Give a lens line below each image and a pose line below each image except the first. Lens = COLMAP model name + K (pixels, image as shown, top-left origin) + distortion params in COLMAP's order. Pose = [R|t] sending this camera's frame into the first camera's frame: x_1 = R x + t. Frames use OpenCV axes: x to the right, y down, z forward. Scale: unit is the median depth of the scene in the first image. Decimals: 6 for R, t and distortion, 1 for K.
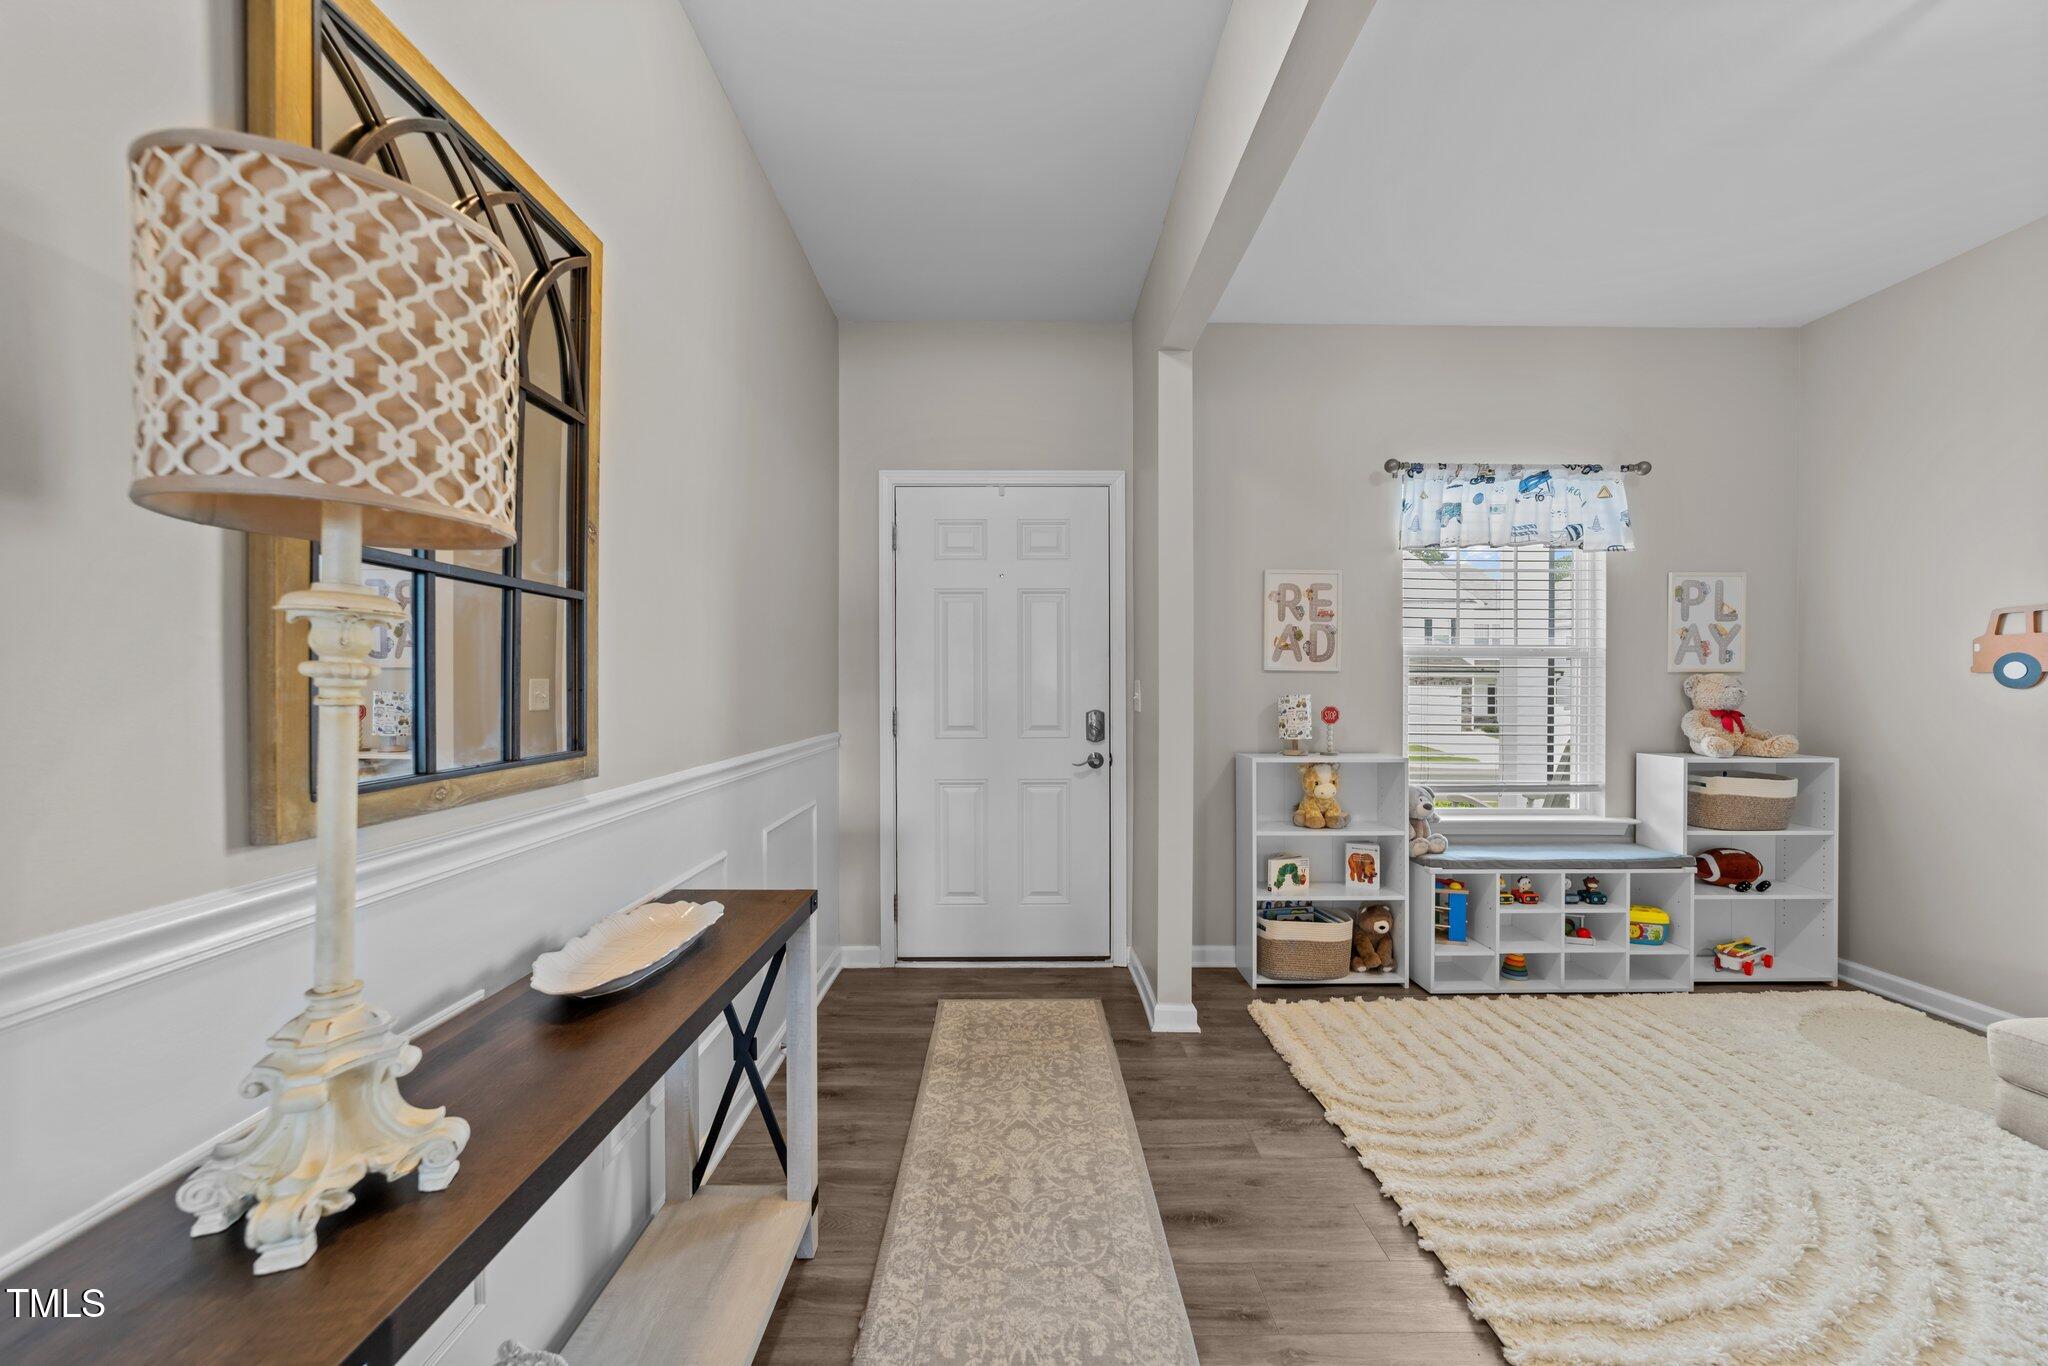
lens RADIAL K [[781.4, 0, 1024.0], [0, 781.4, 683.0], [0, 0, 1]] dist [-0.026651, 0.011235]
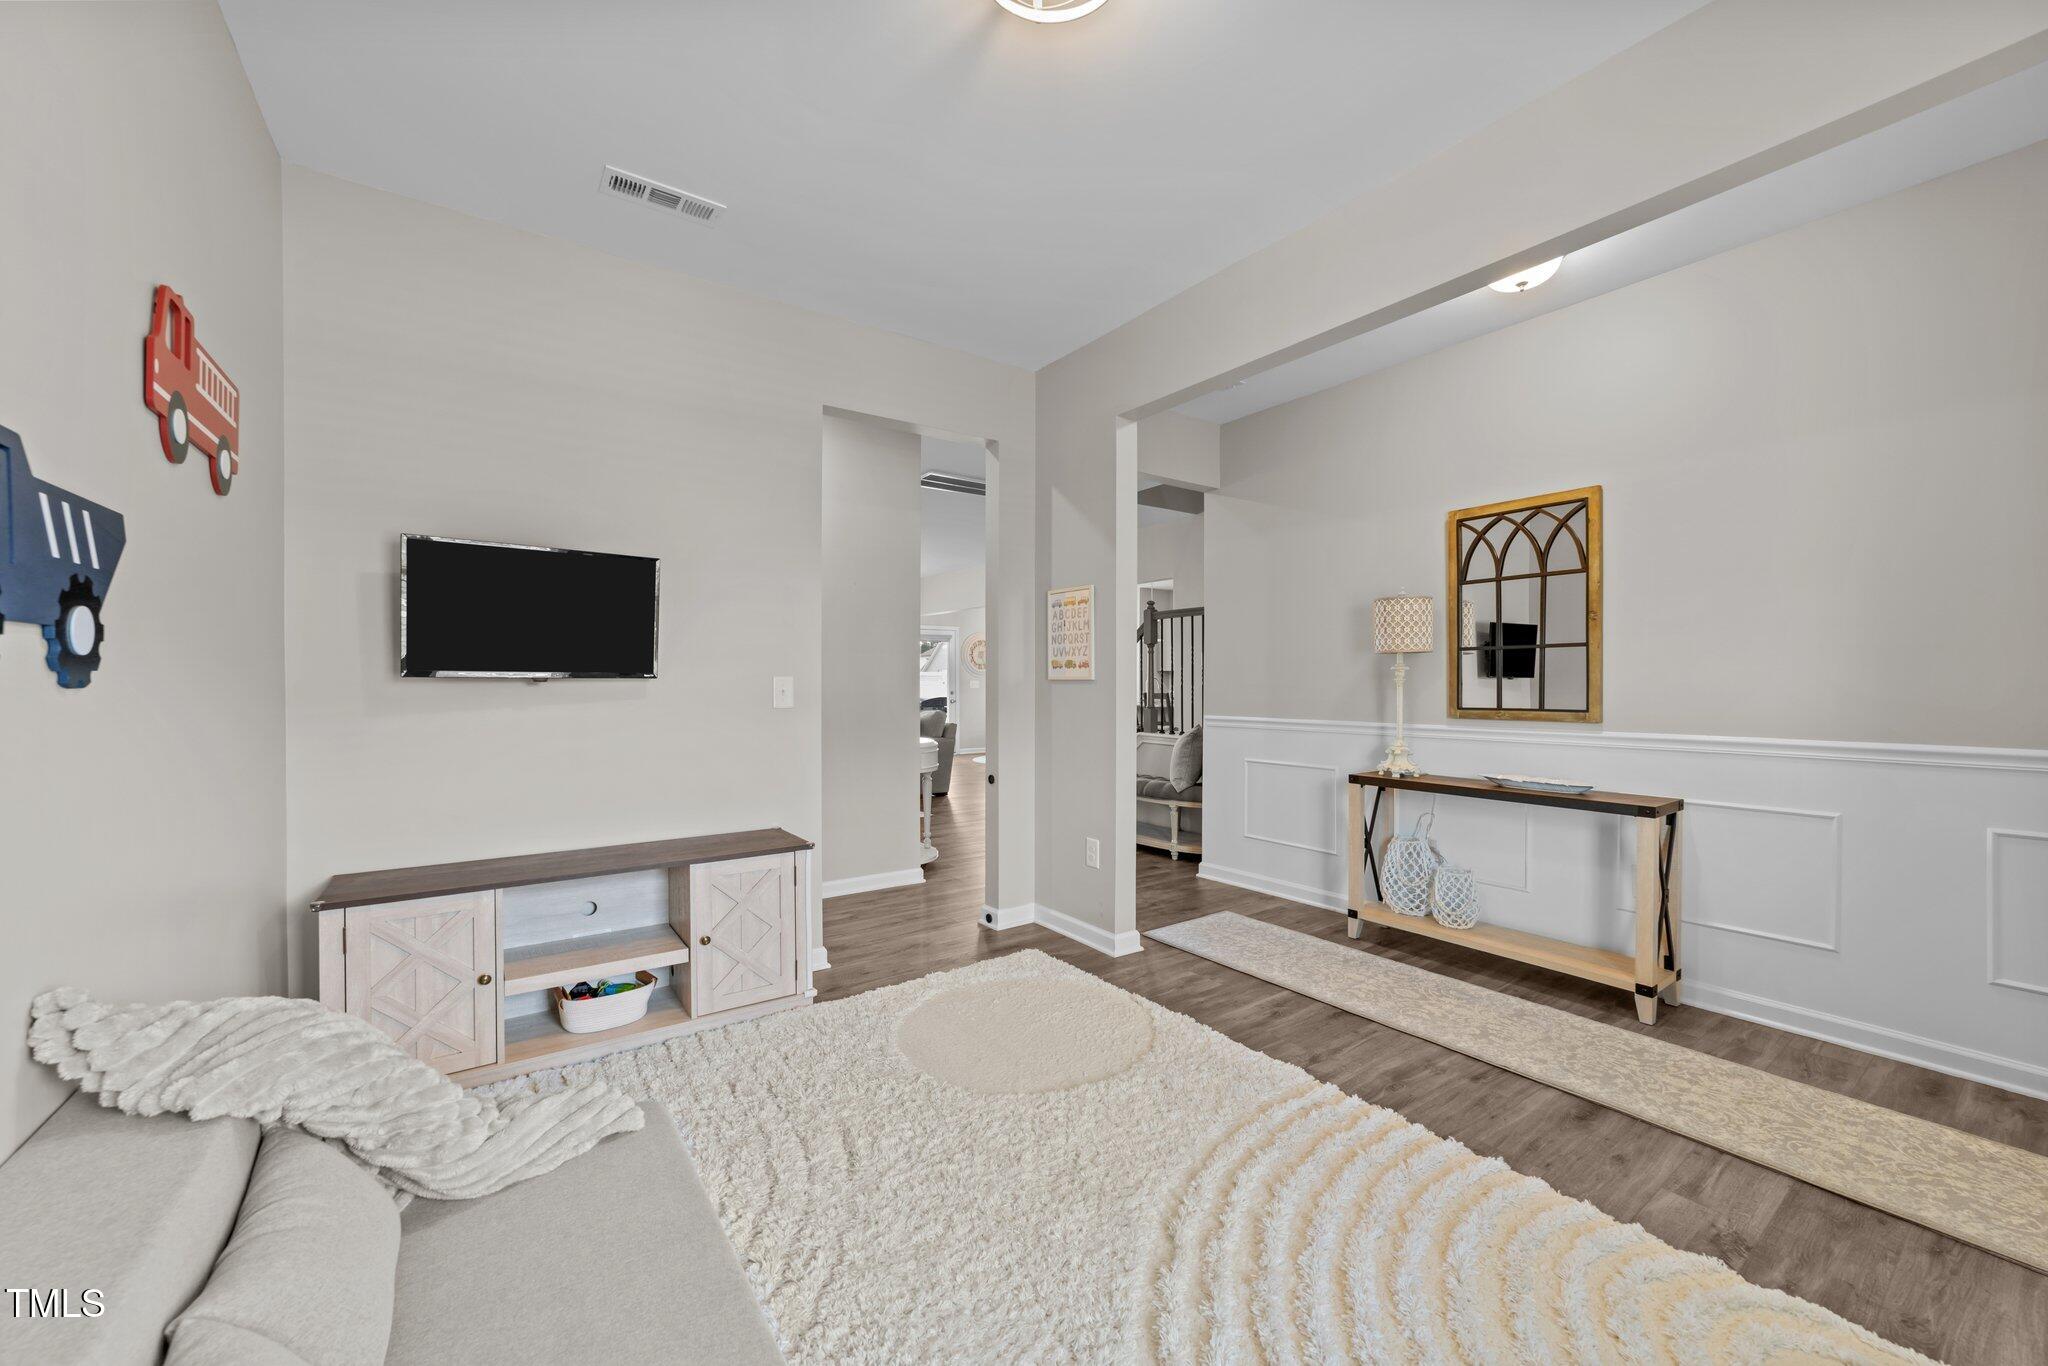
lens RADIAL K [[781.4, 0, 1024.0], [0, 781.4, 683.0], [0, 0, 1]] dist [-0.026651, 0.011235]
pose [[-0.824099, -0.004232, -0.566430, 0.960842], [-0.005385, 0.999985, 0.000364, 0.001550], [0.566420, 0.003350, -0.824110, 0.858932]]
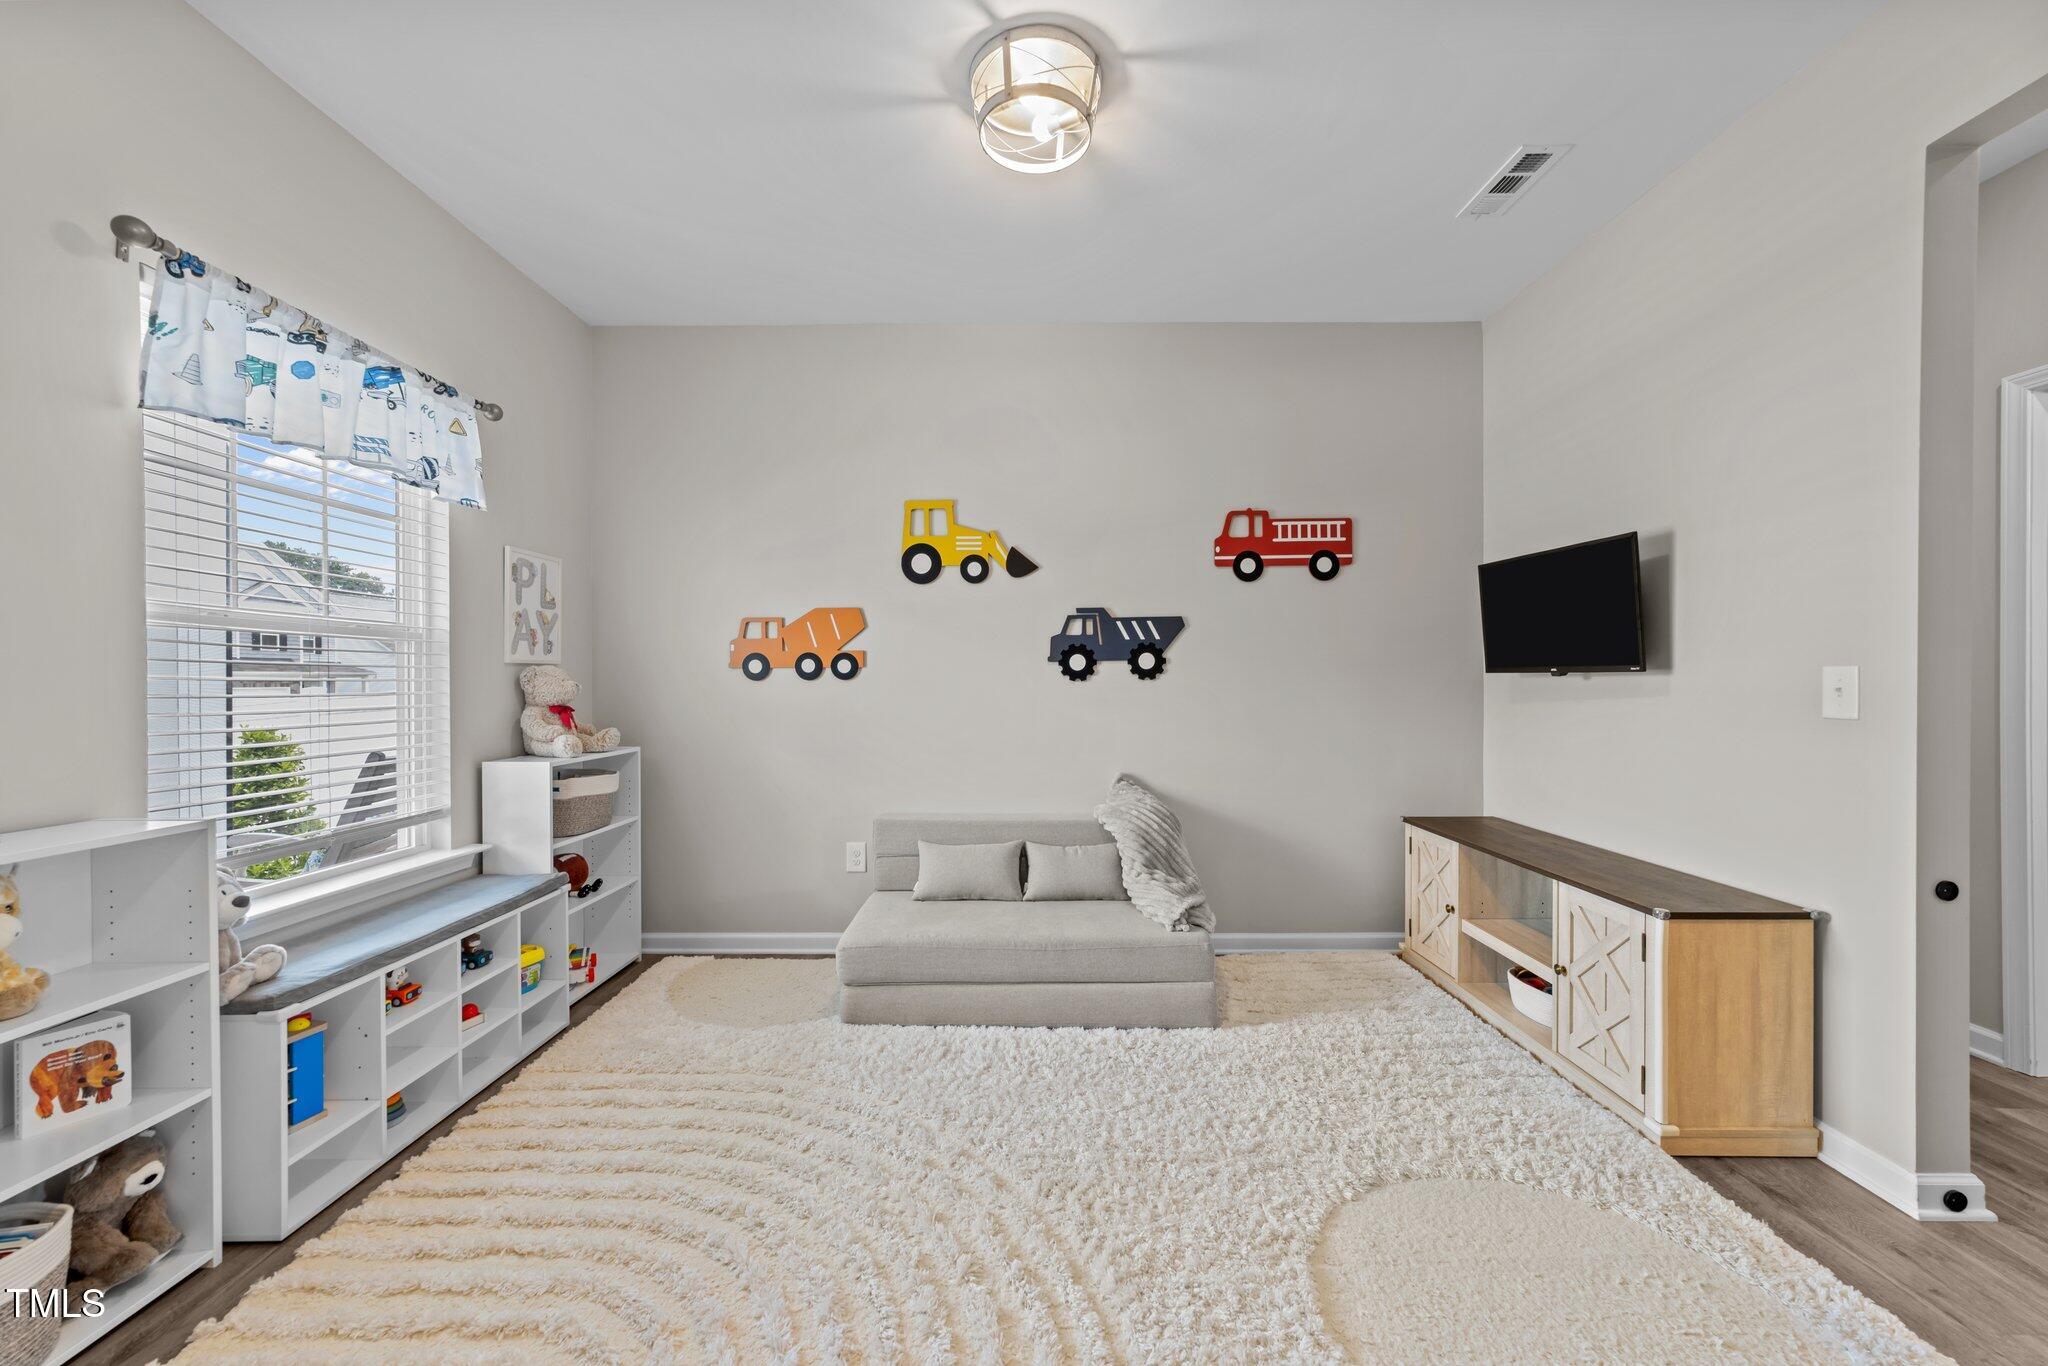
lens RADIAL K [[781.4, 0, 1024.0], [0, 781.4, 683.0], [0, 0, 1]] dist [-0.026651, 0.011235]
pose [[0.015554, -0.003892, 0.999871, -0.007540], [0.000994, 0.999992, 0.003877, 0.005681], [-0.999879, 0.000933, 0.015557, 0.441113]]
